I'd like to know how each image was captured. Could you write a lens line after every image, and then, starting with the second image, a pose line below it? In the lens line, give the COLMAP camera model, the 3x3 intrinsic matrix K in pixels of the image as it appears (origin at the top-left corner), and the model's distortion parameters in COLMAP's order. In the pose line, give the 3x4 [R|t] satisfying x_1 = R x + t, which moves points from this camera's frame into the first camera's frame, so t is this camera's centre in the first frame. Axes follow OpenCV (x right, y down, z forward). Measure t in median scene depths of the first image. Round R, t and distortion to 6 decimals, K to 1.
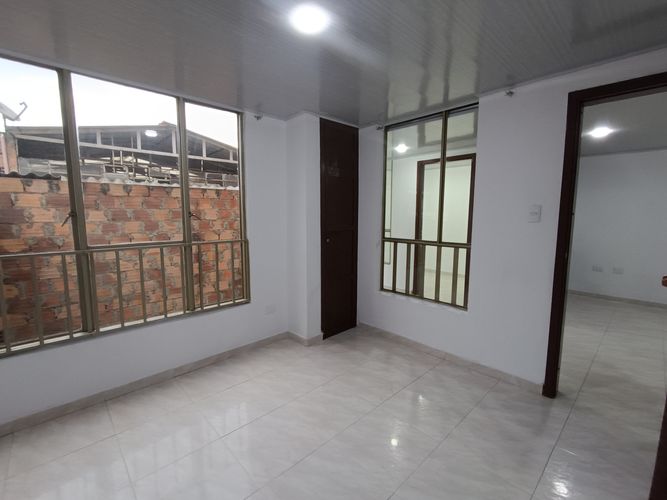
lens RADIAL K [[301.9, 0, 326.8], [0, 301.9, 247.8], [0, 0, 1]] dist [-0.000679, -0.000850]
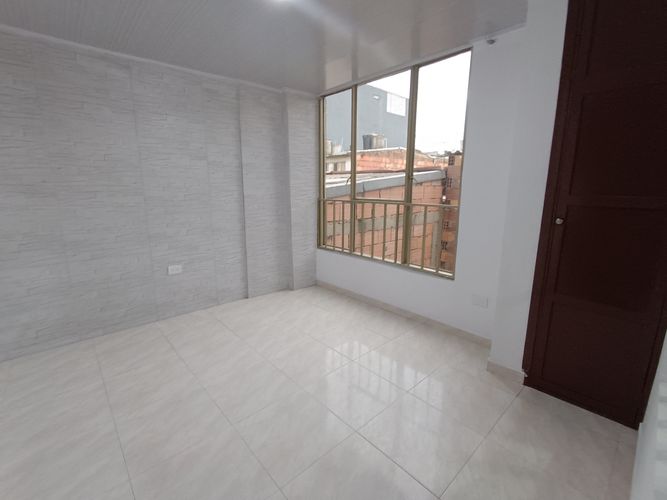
lens RADIAL K [[301.9, 0, 326.8], [0, 301.9, 247.8], [0, 0, 1]] dist [-0.000679, -0.000850]
pose [[-0.016861, 0.203712, -0.978886, 0.600357], [-0.111791, 0.972502, 0.204309, -0.045745], [0.993589, 0.112875, 0.006376, 0.648344]]
